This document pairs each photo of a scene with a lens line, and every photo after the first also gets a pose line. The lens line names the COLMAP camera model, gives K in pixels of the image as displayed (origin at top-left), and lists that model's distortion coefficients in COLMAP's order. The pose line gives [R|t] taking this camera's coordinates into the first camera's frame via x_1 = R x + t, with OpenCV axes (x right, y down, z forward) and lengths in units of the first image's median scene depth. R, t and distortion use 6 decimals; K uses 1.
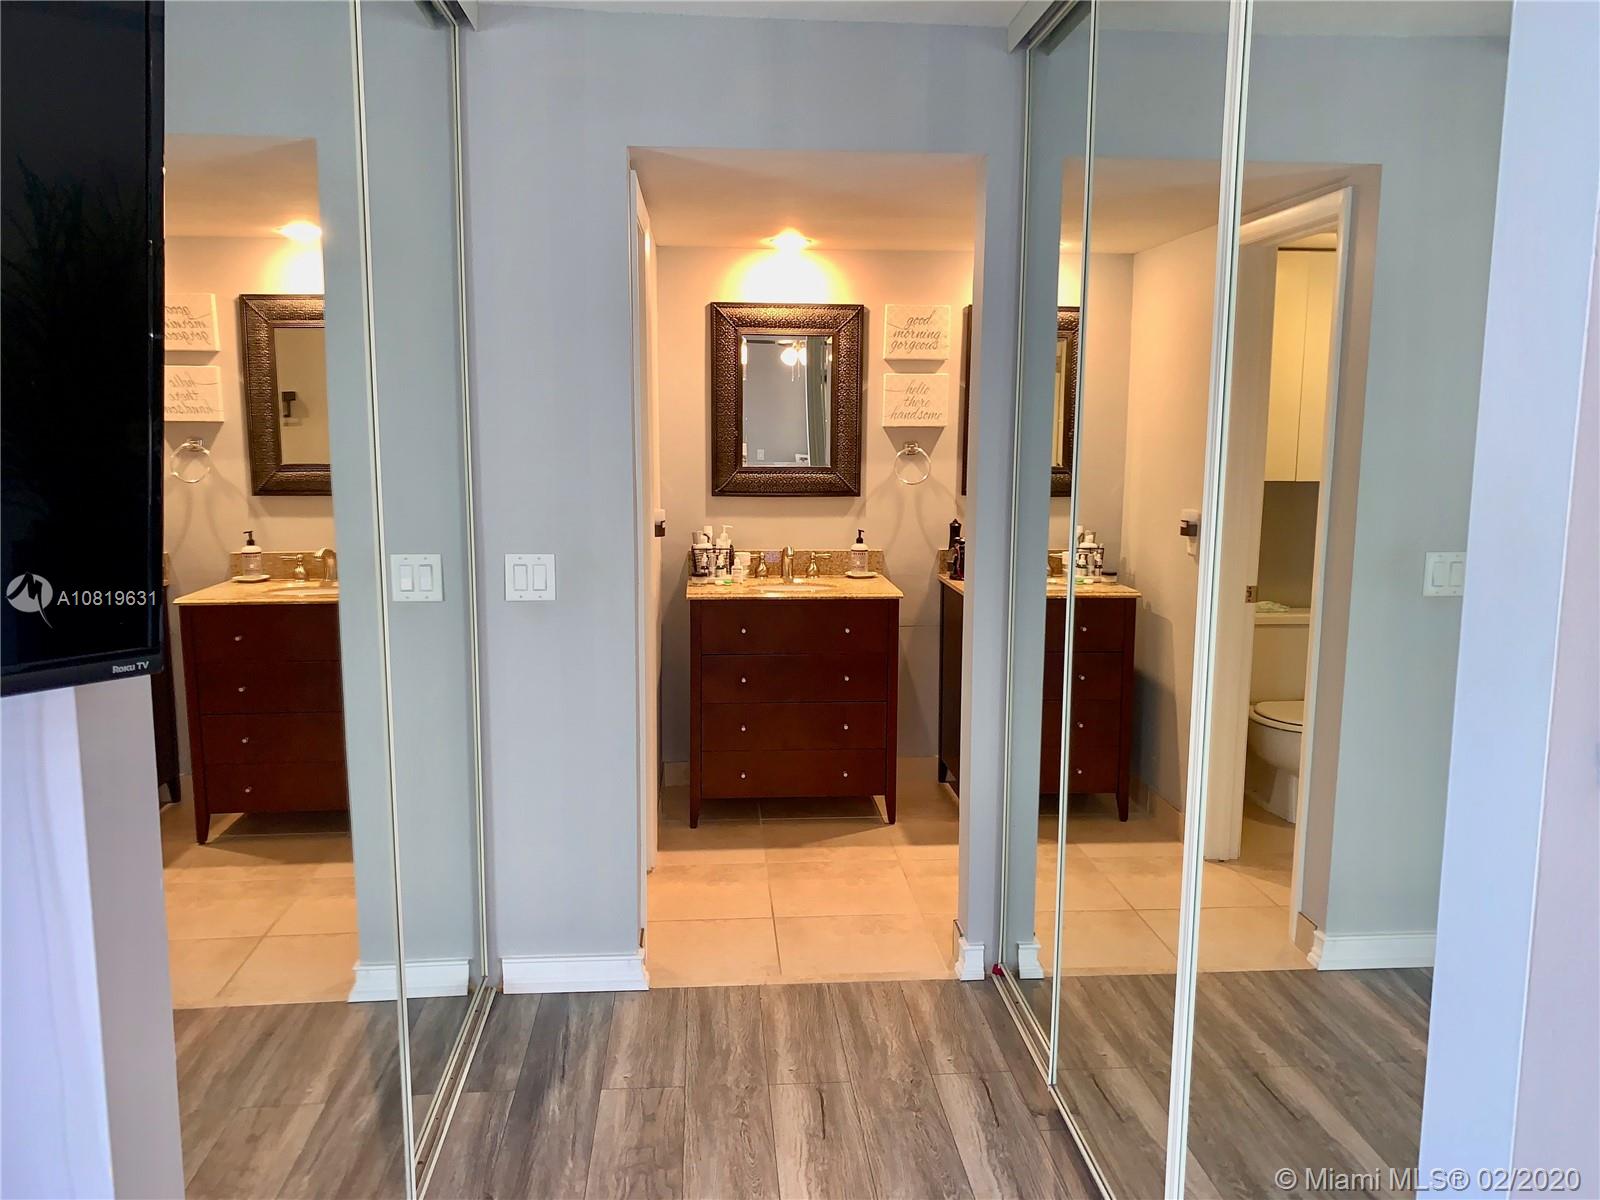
lens RADIAL K [[1216.3, 0, 797.6], [0, 1216.3, 608.2], [0, 0, 1]] dist [0.009613, -0.002312]
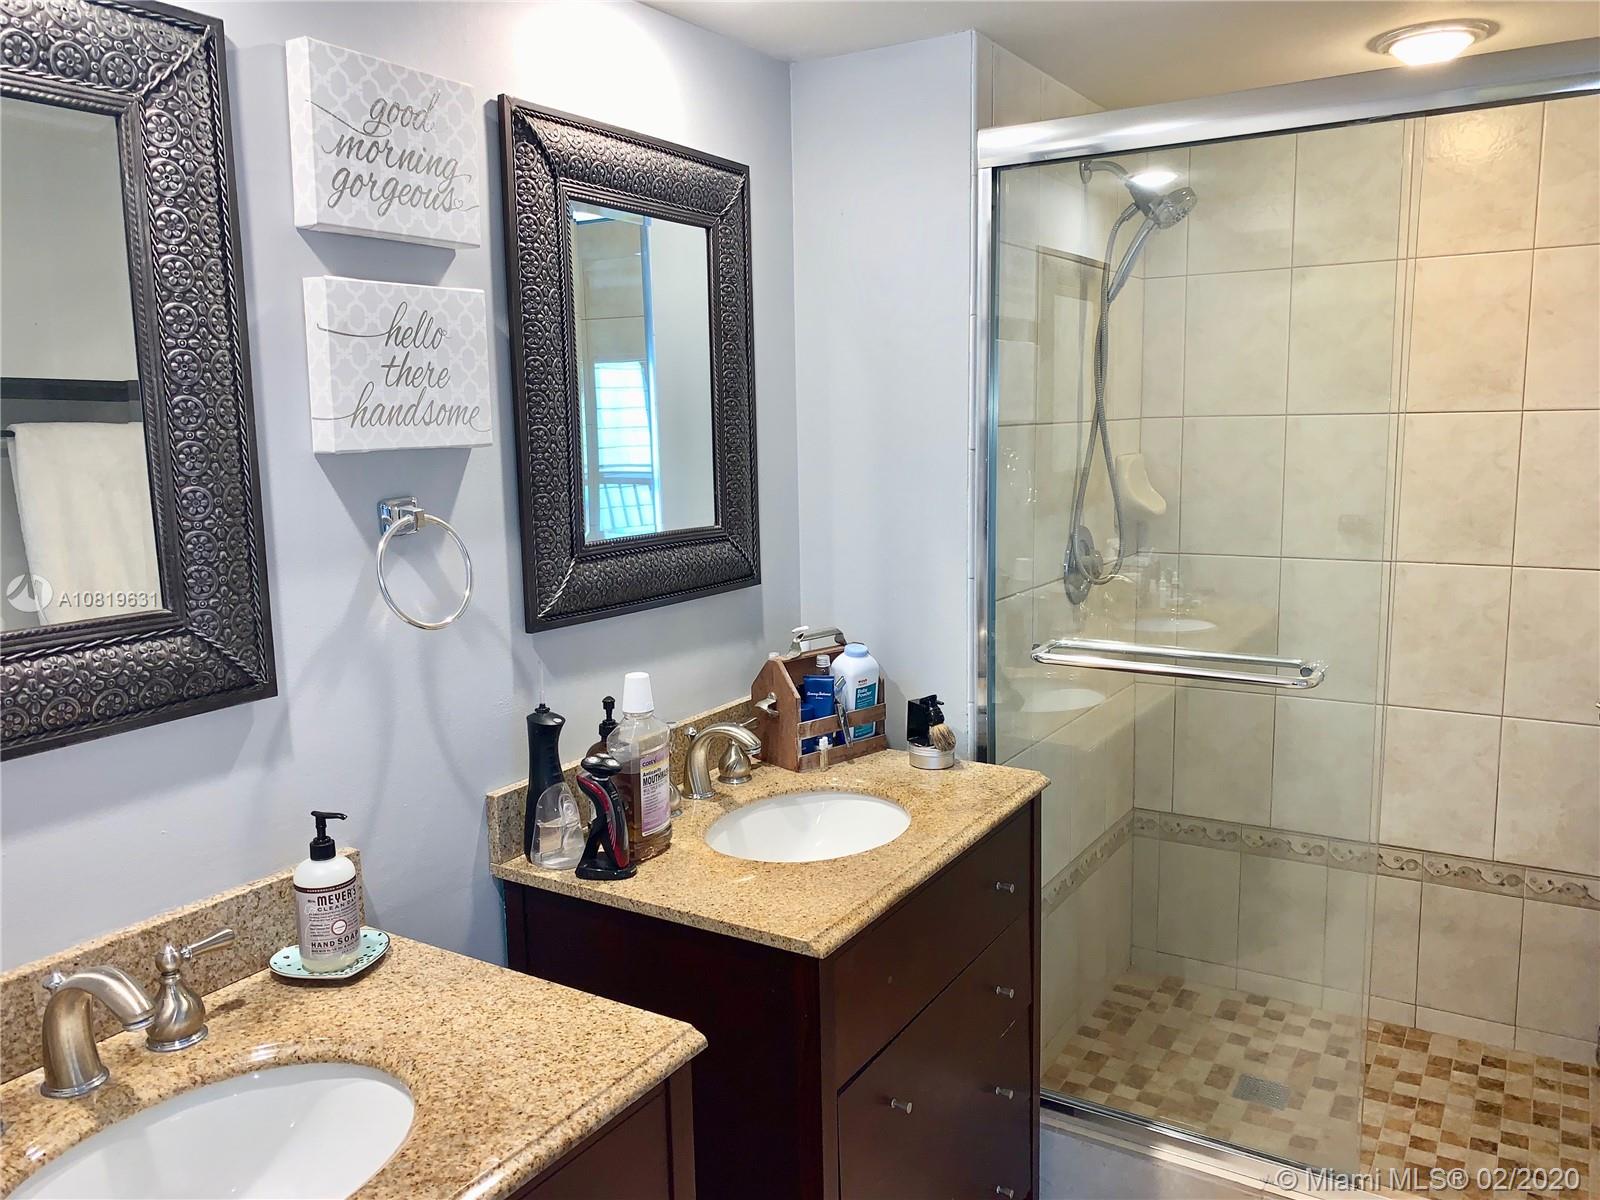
lens RADIAL K [[1216.3, 0, 799.1], [0, 1216.3, 591.4], [0, 0, 1]] dist [0.009613, -0.002312]
pose [[0.588142, -0.133703, 0.797629, -0.106325], [0.142853, 0.987908, 0.060264, -0.118453], [-0.796041, 0.078500, 0.600130, 0.736644]]
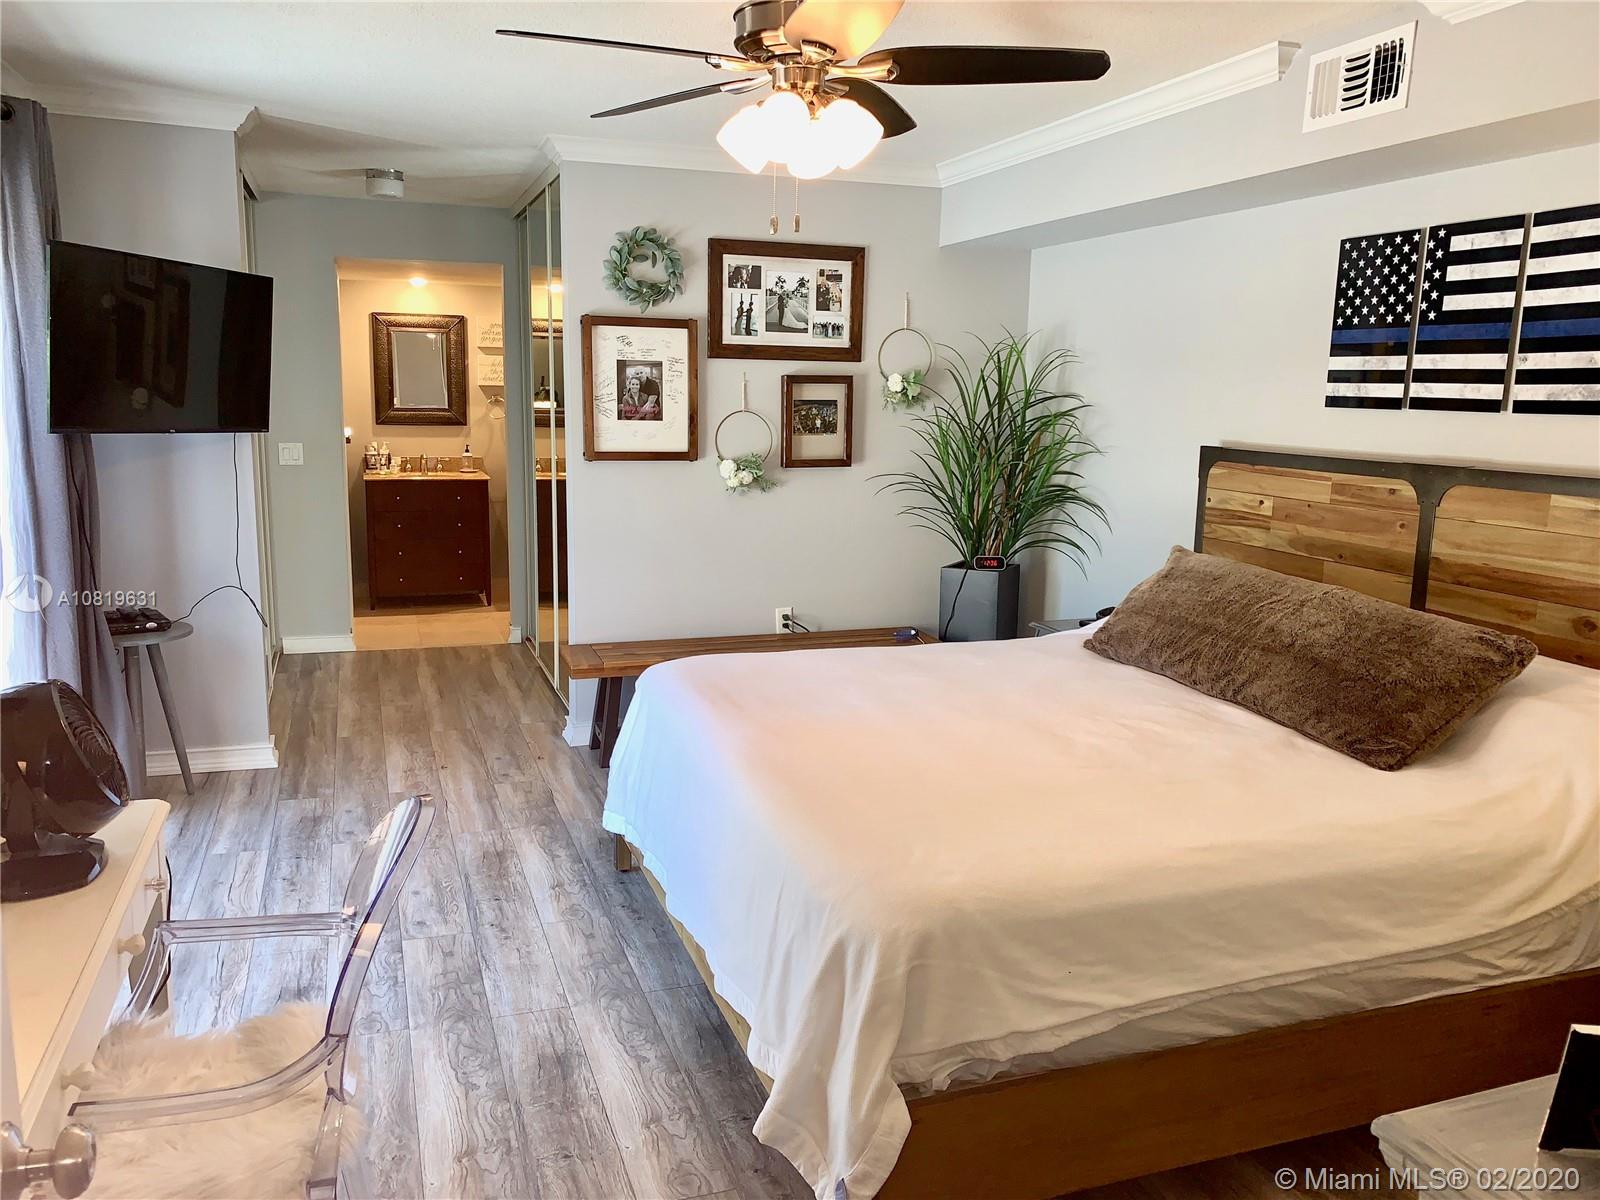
lens RADIAL K [[1216.3, 0, 813.3], [0, 1216.3, 598.1], [0, 0, 1]] dist [0.009613, -0.002312]
pose [[0.960091, -0.033670, 0.277652, 0.036486], [0.026915, 0.999243, 0.028106, 0.120834], [-0.278388, -0.019511, 0.960270, -0.825211]]
